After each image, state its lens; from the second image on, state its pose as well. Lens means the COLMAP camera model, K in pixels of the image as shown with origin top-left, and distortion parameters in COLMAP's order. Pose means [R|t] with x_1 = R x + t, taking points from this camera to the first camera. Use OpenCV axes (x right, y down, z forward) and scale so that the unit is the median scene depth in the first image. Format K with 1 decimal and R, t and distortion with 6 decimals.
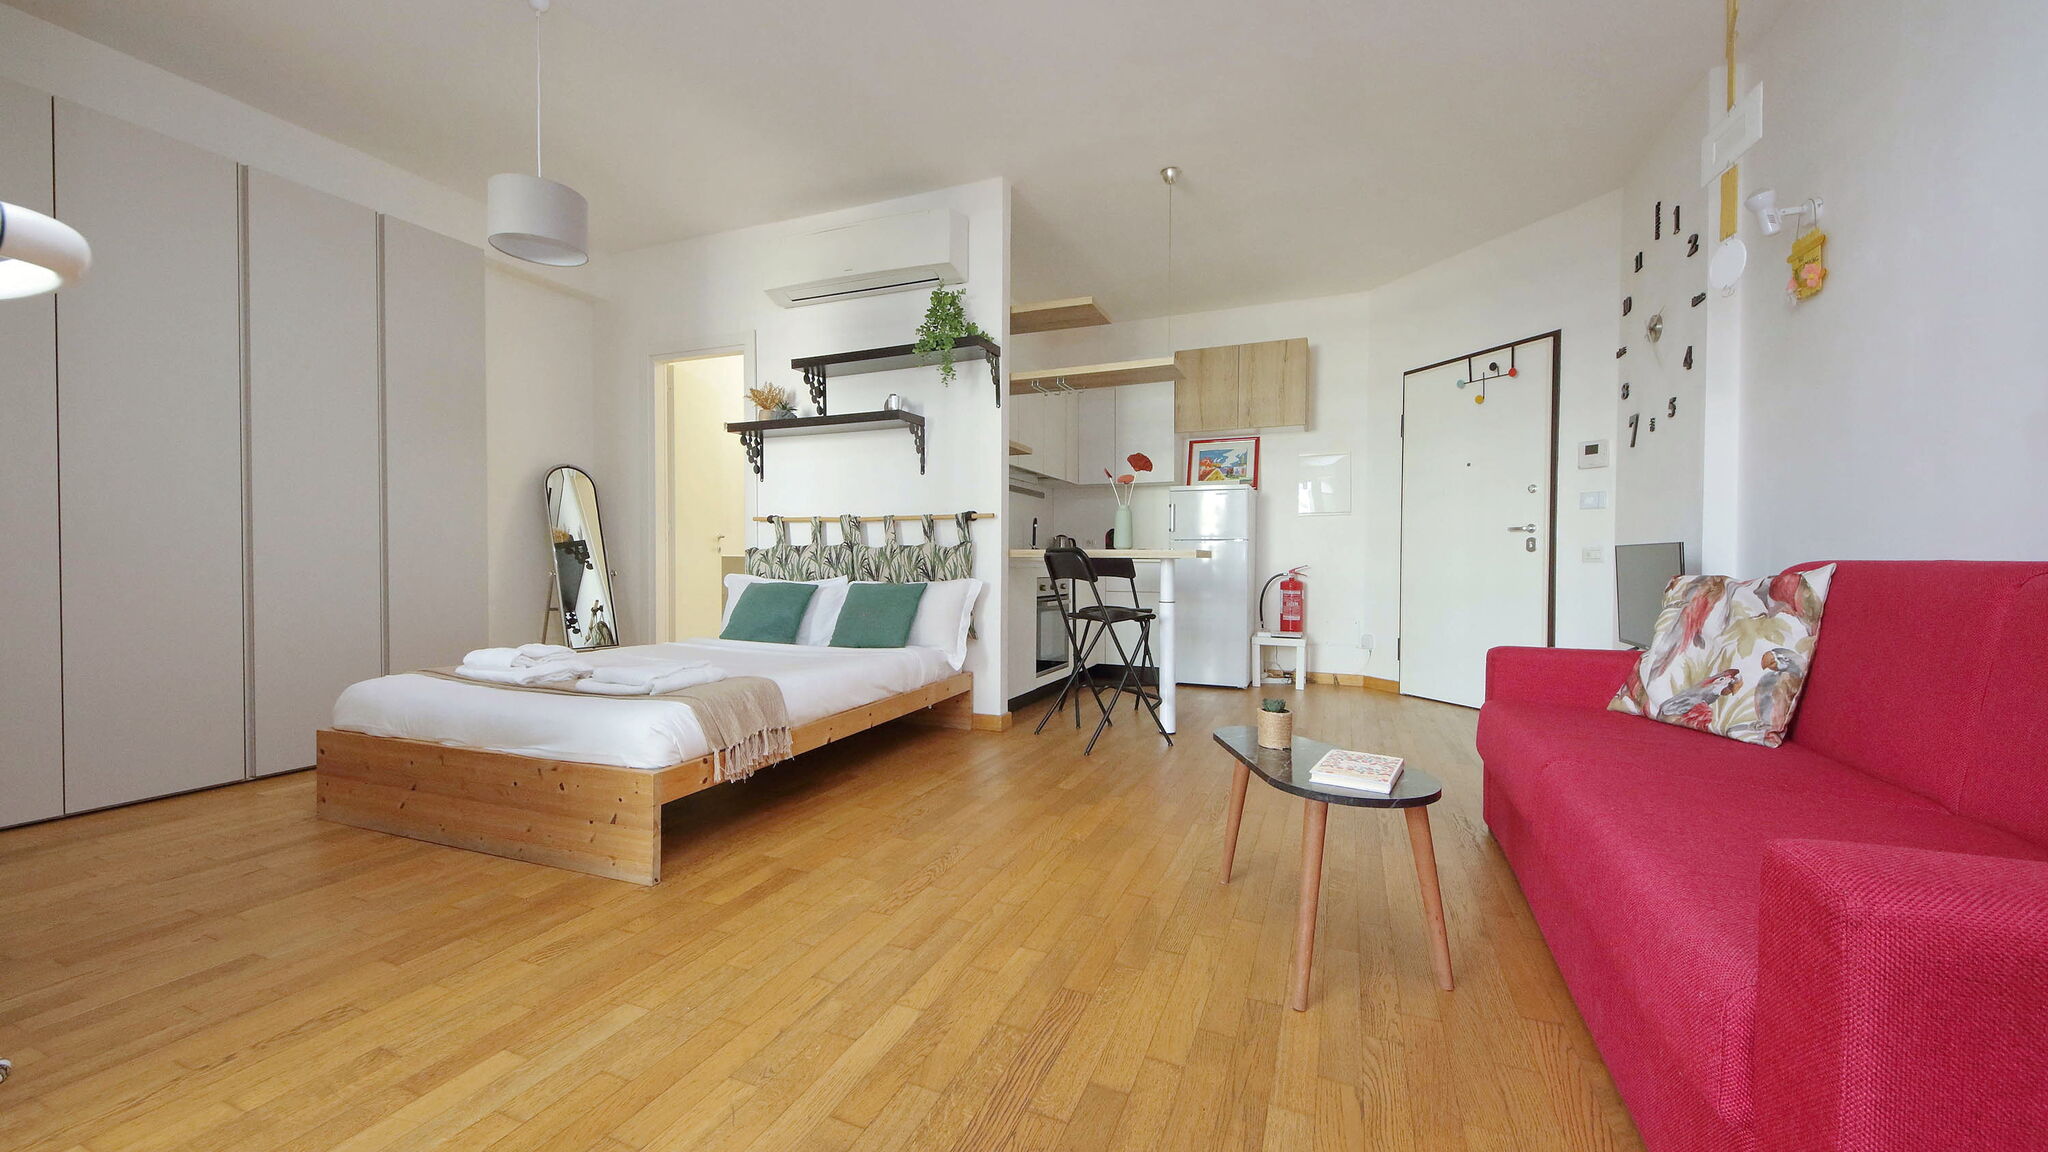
lens RADIAL K [[780.7, 0, 1003.9], [0, 780.7, 554.3], [0, 0, 1]] dist [0.021863, -0.007145]
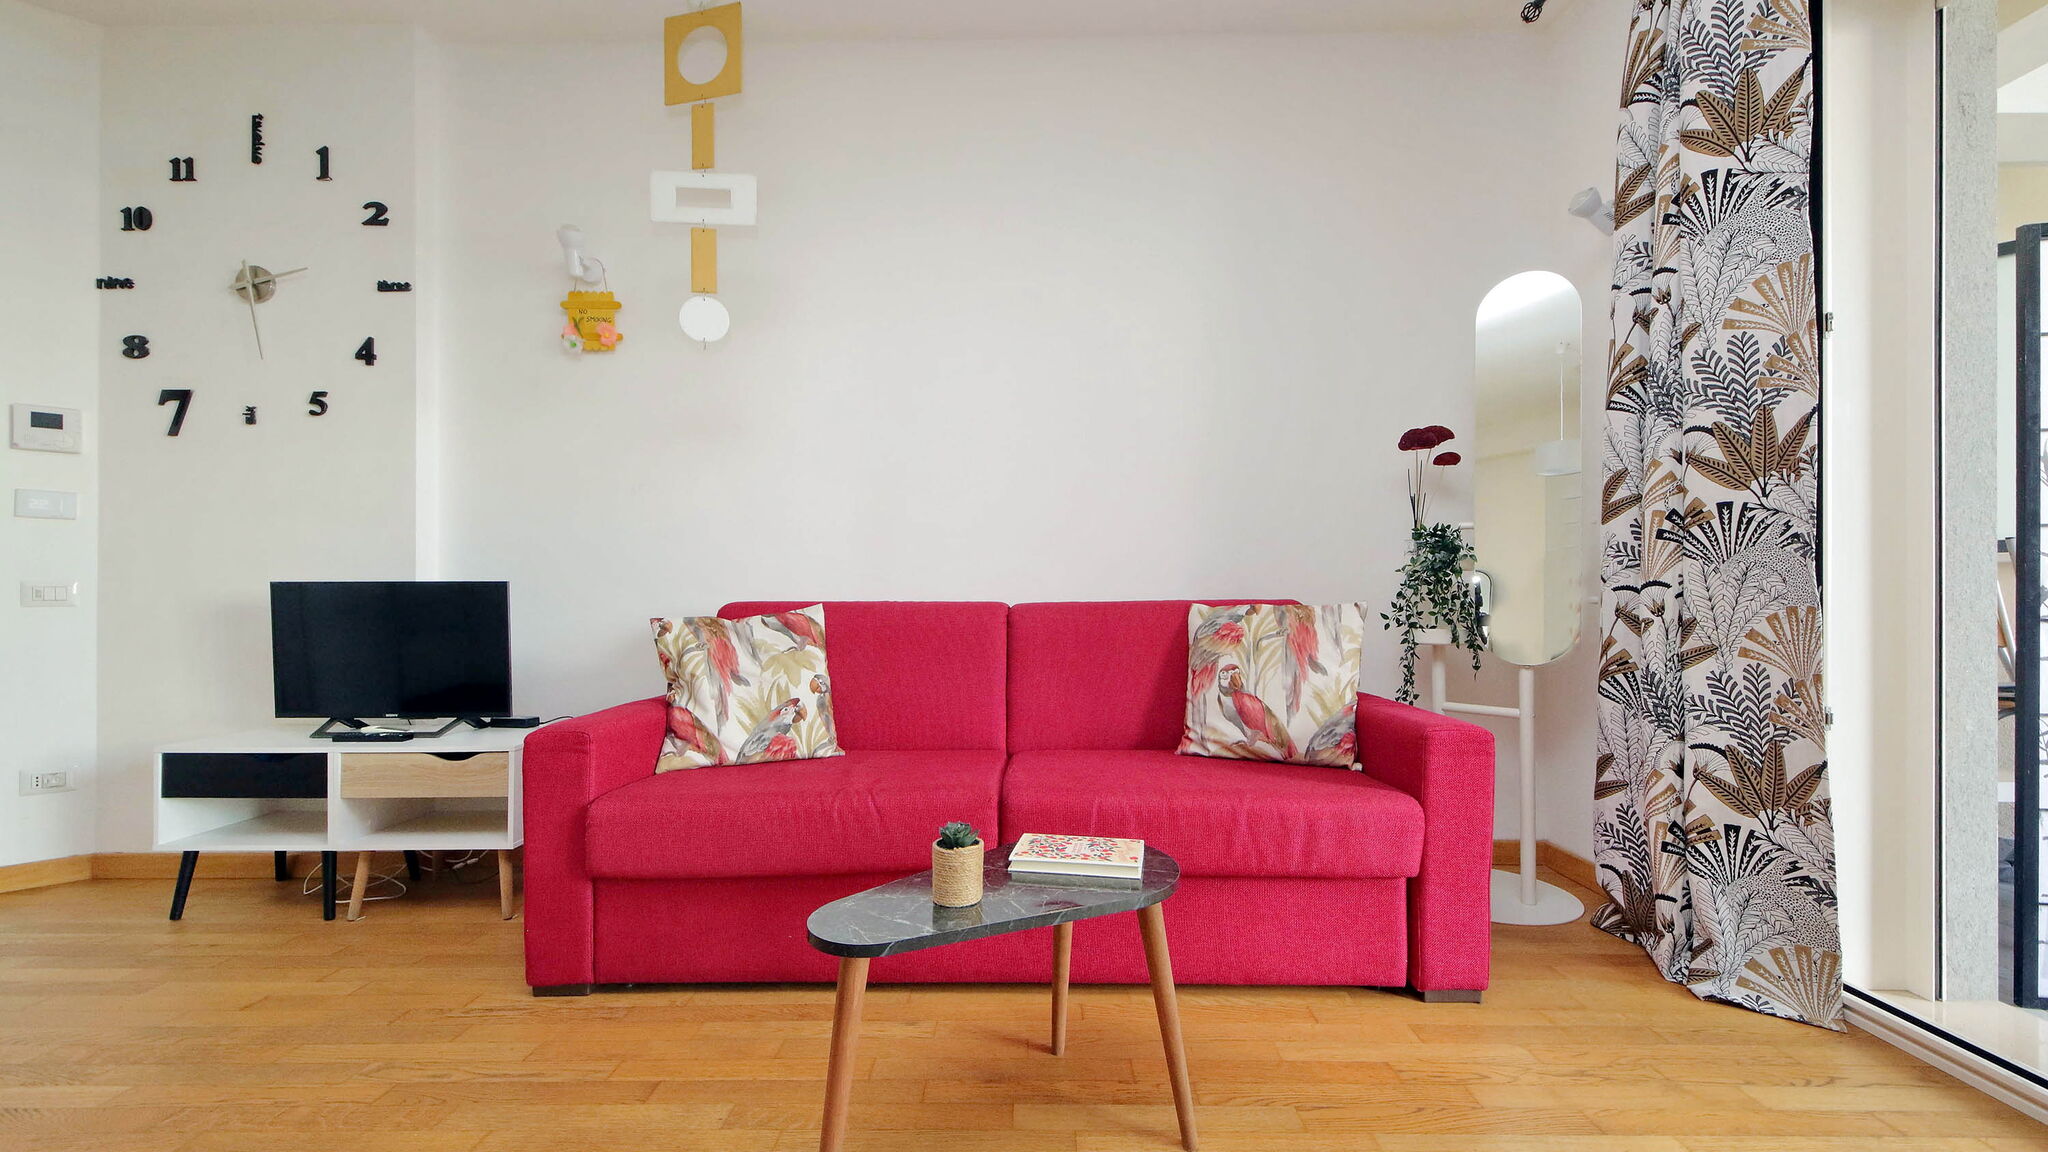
lens RADIAL K [[806.7, 0, 1009.2], [0, 806.7, 615.9], [0, 0, 1]] dist [0.018506, -0.006502]
pose [[-0.378372, -0.024534, 0.925329, -0.132791], [-0.004283, 0.999684, 0.024754, -0.001143], [-0.925644, 0.005403, -0.378357, 0.603062]]
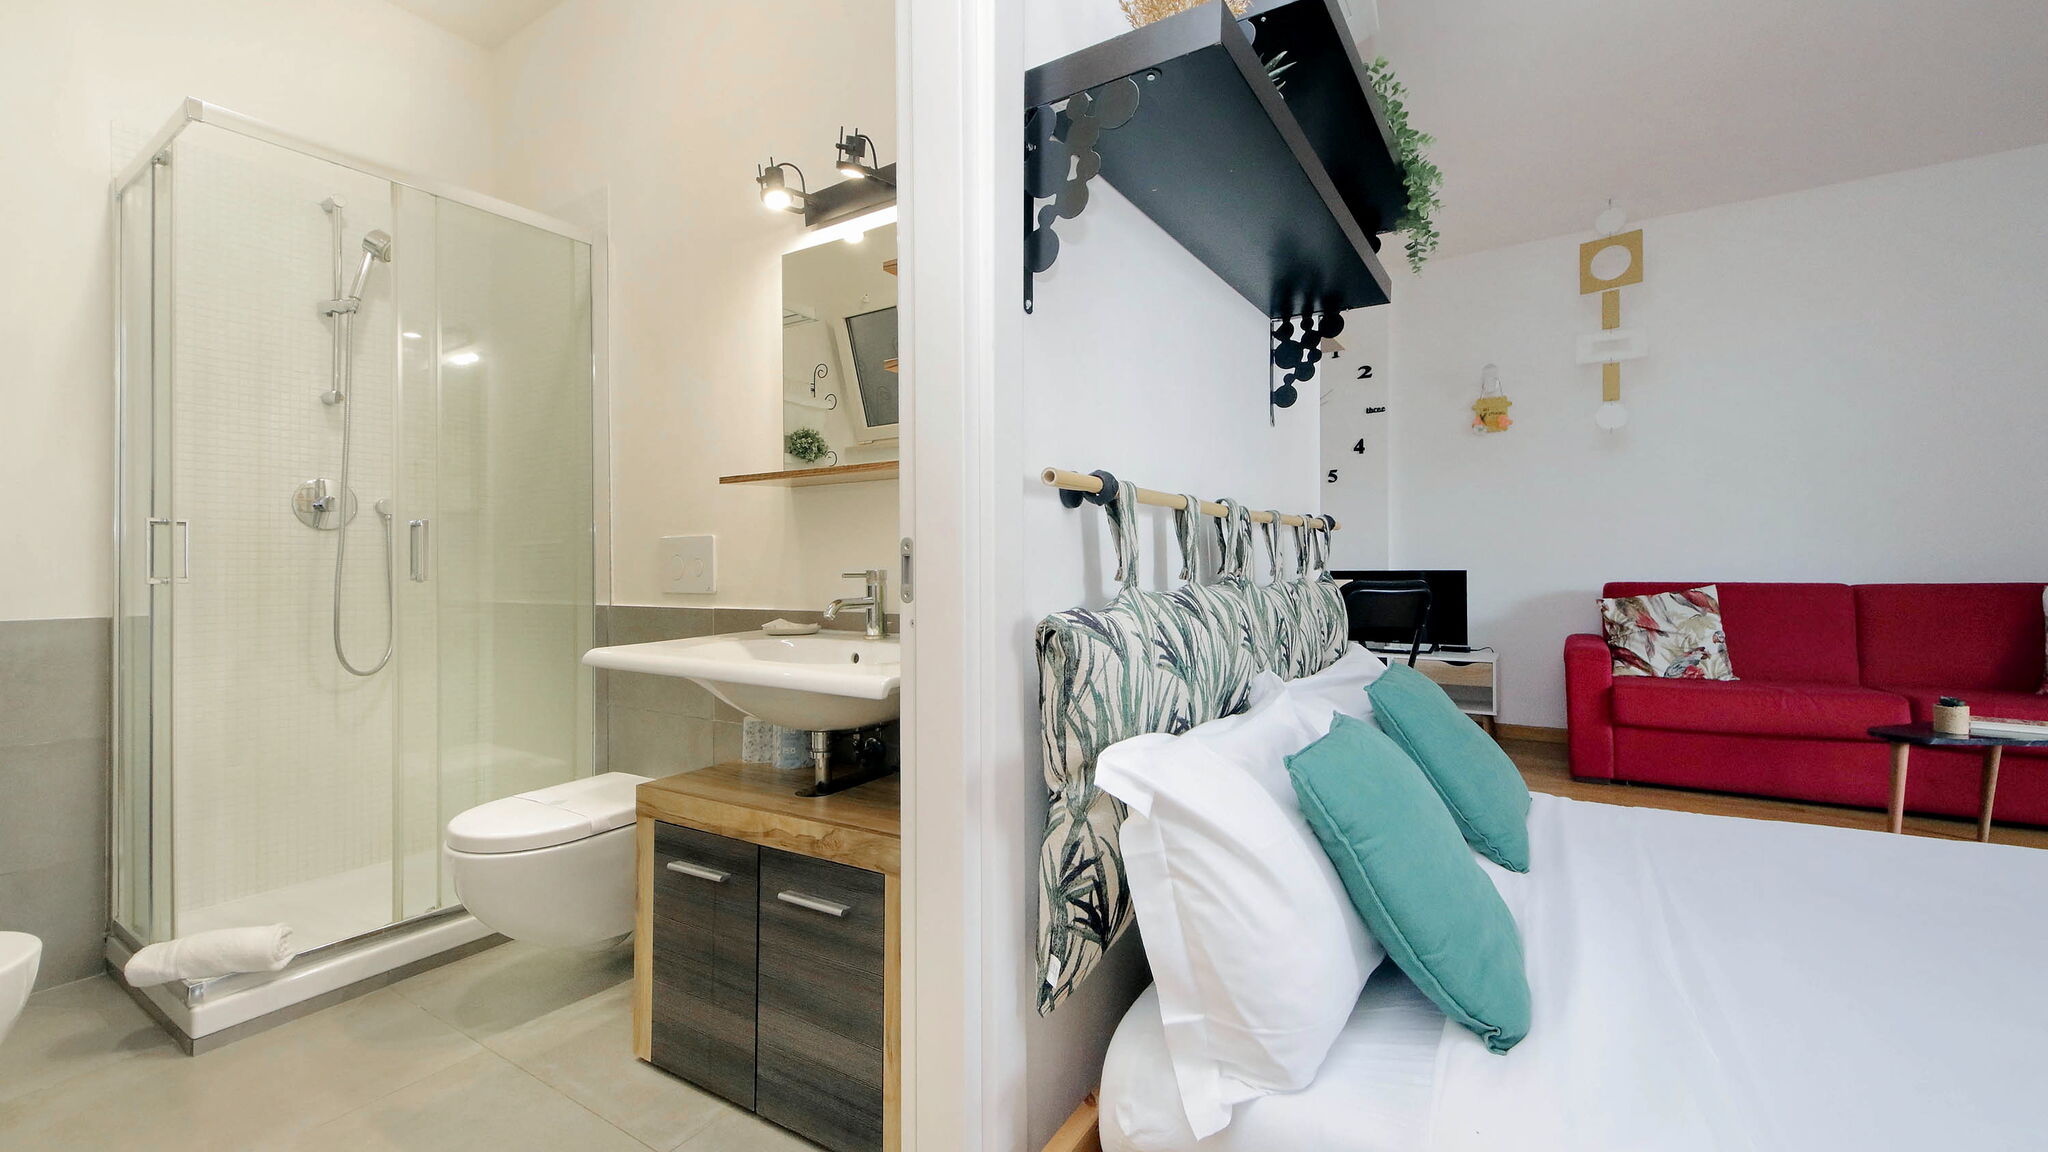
lens RADIAL K [[820.8, 0, 1032.6], [0, 820.8, 554.2], [0, 0, 1]] dist [0.020037, -0.003140]
pose [[0.164240, 0.007321, 0.986393, -0.650311], [0.003093, 0.999964, -0.007937, -0.027051], [-0.986416, 0.004355, 0.164212, 1.156281]]
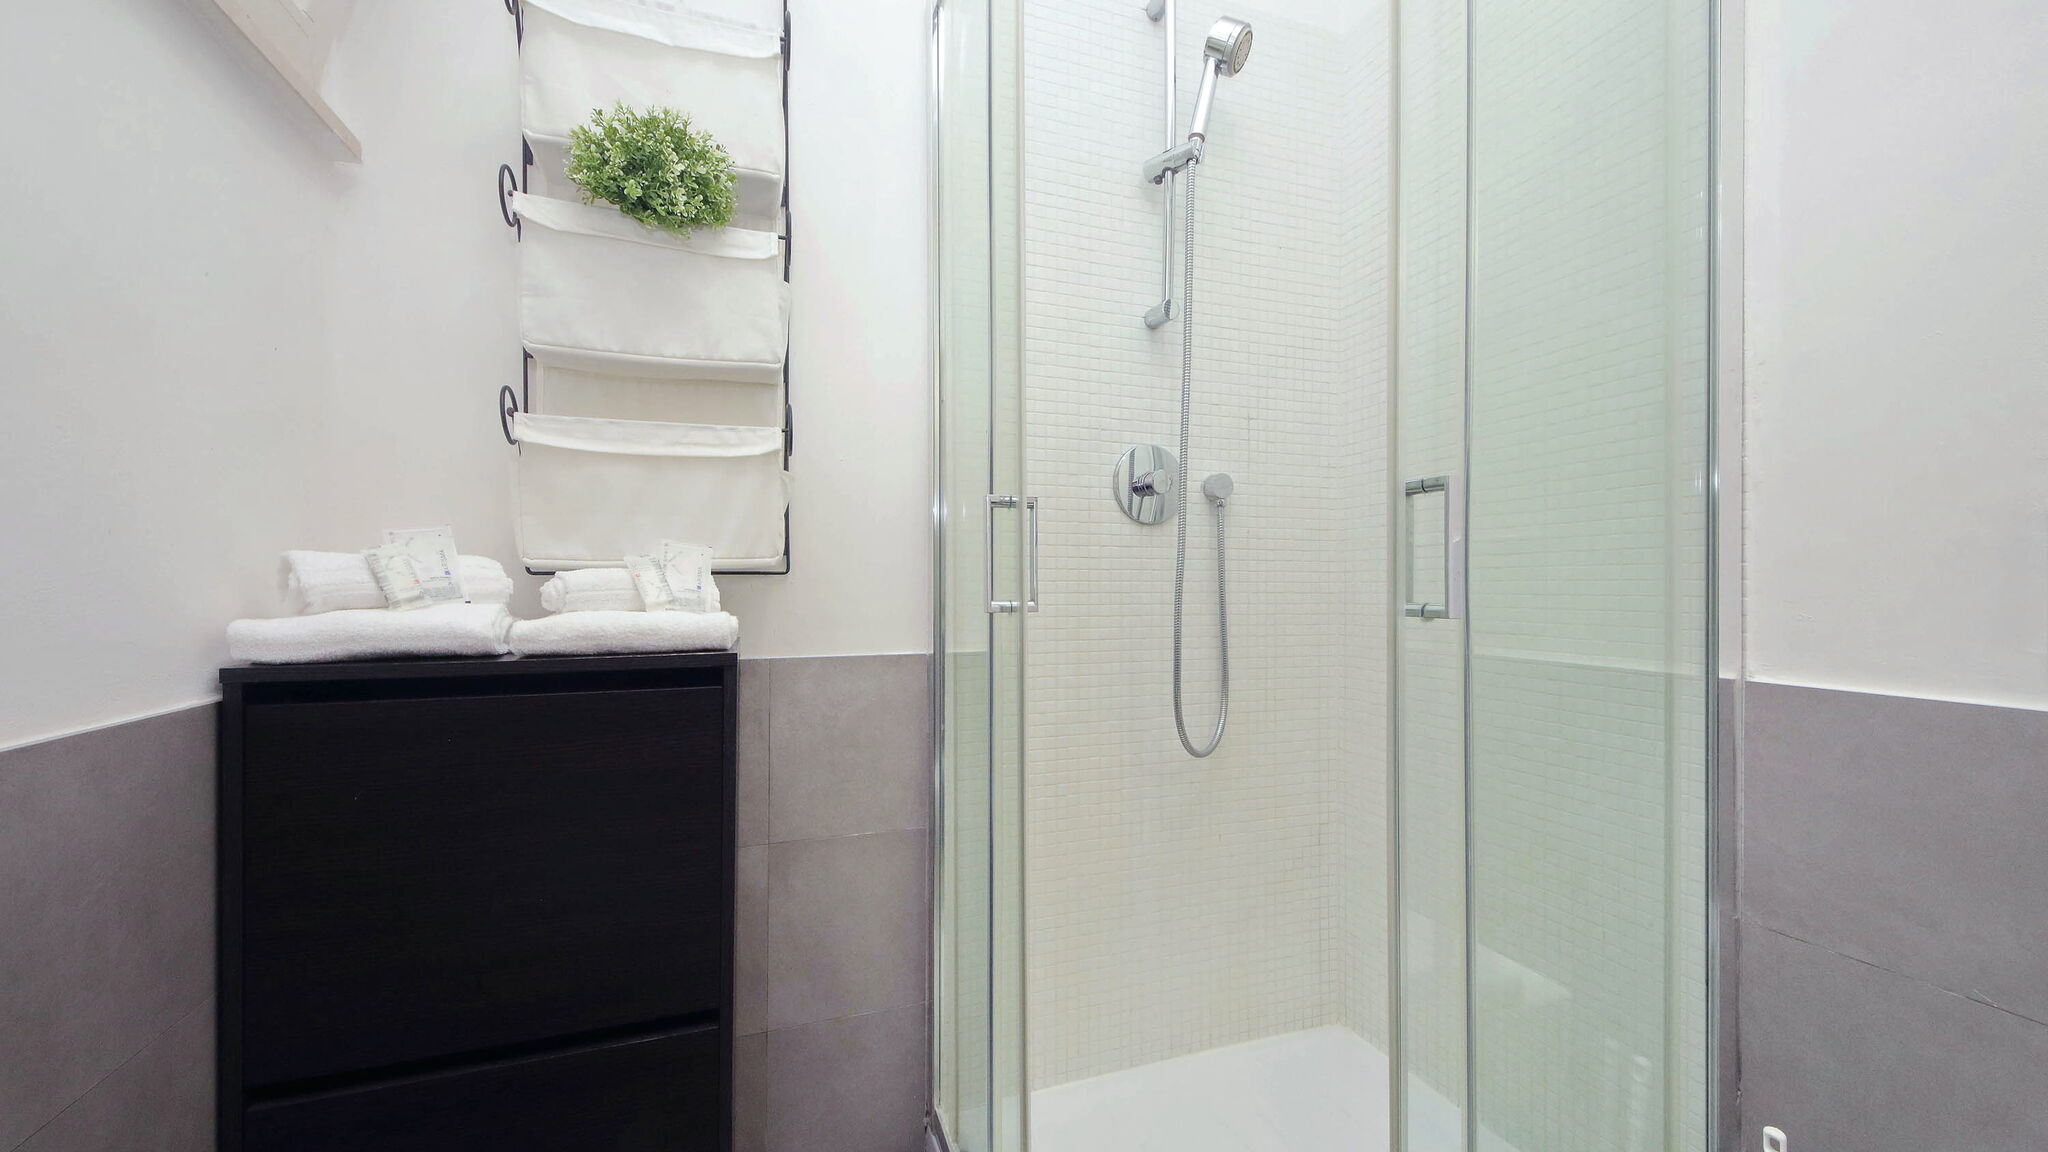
lens RADIAL K [[780.7, 0, 1032.9], [0, 780.7, 598.5], [0, 0, 1]] dist [0.021863, -0.007145]
pose [[0.747767, -0.024023, 0.663527, -0.413439], [0.002035, 0.999423, 0.033891, -0.028307], [-0.663958, -0.023993, 0.747385, 1.544198]]
